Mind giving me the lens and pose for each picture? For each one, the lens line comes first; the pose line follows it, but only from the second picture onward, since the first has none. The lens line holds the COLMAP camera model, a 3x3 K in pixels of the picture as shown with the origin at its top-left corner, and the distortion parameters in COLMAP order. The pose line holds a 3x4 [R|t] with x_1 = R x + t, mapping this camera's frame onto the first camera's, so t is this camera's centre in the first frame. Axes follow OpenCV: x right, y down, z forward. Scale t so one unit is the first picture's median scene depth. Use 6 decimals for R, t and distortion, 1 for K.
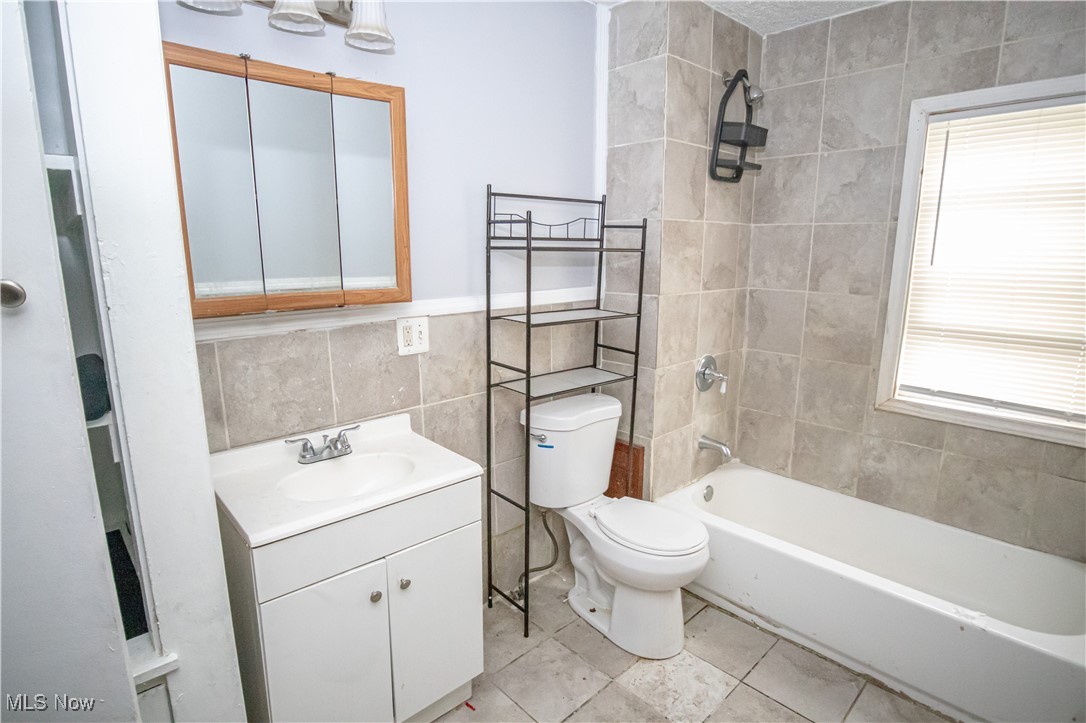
lens RADIAL K [[562.8, 0, 543.7], [0, 562.8, 364.8], [0, 0, 1]] dist [-0.043466, 0.010168]
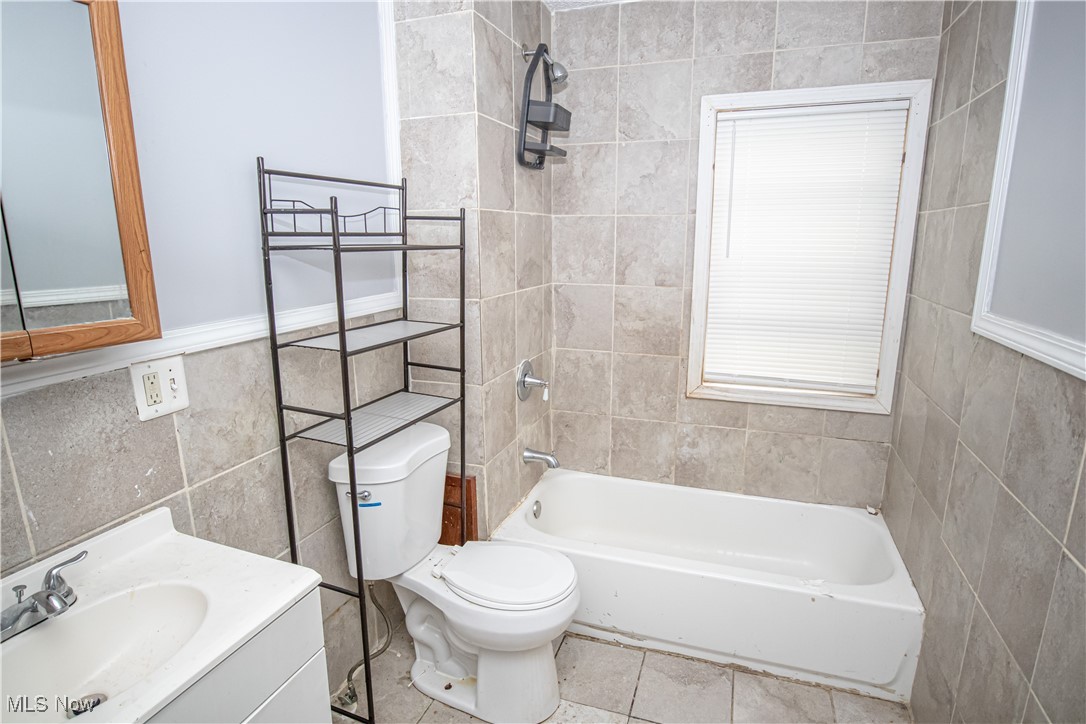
lens RADIAL K [[571.7, 0, 543.0], [0, 571.7, 362.0], [0, 0, 1]] dist [-0.052834, 0.023714]
pose [[0.885792, -0.103152, 0.452473, -0.114055], [0.096354, 0.994617, 0.038118, -0.054432], [-0.453970, 0.009833, 0.890963, 0.193500]]
